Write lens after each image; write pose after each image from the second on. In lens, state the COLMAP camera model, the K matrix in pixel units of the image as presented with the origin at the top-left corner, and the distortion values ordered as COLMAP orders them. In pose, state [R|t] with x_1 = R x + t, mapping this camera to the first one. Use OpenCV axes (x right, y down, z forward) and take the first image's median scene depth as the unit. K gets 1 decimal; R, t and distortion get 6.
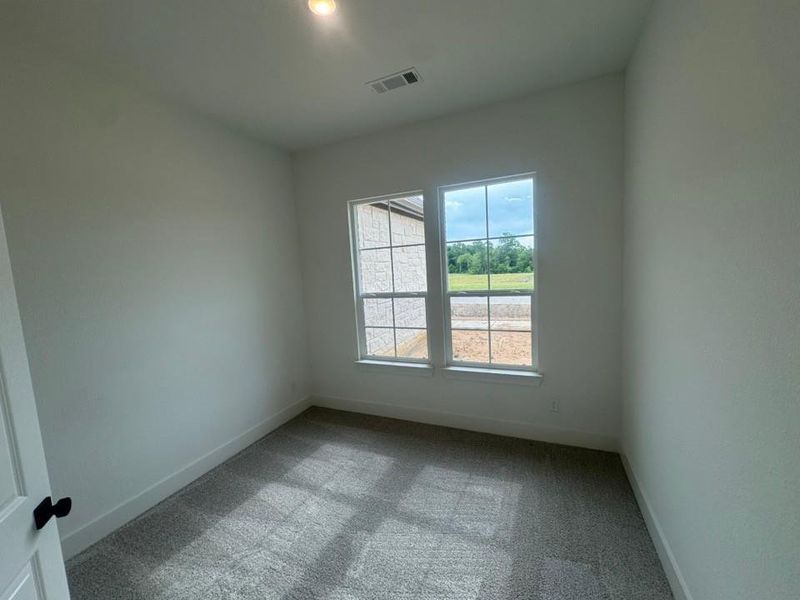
lens RADIAL K [[323.5, 0, 400.0], [0, 323.5, 300.0], [0, 0, 1]] dist [-0.002215, 0.000120]
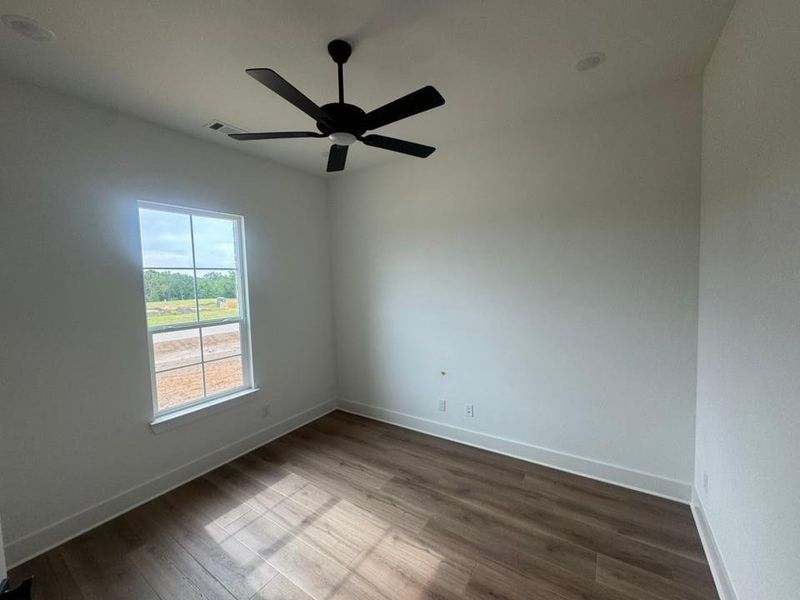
lens RADIAL K [[317.2, 0, 390.8], [0, 317.2, 302.7], [0, 0, 1]] dist [0.002002, -0.000113]
pose [[0.194202, -0.005063, 0.980948, -0.579101], [0.126745, 0.991734, -0.019974, 0.006452], [-0.972739, 0.128209, 0.193239, 0.261222]]
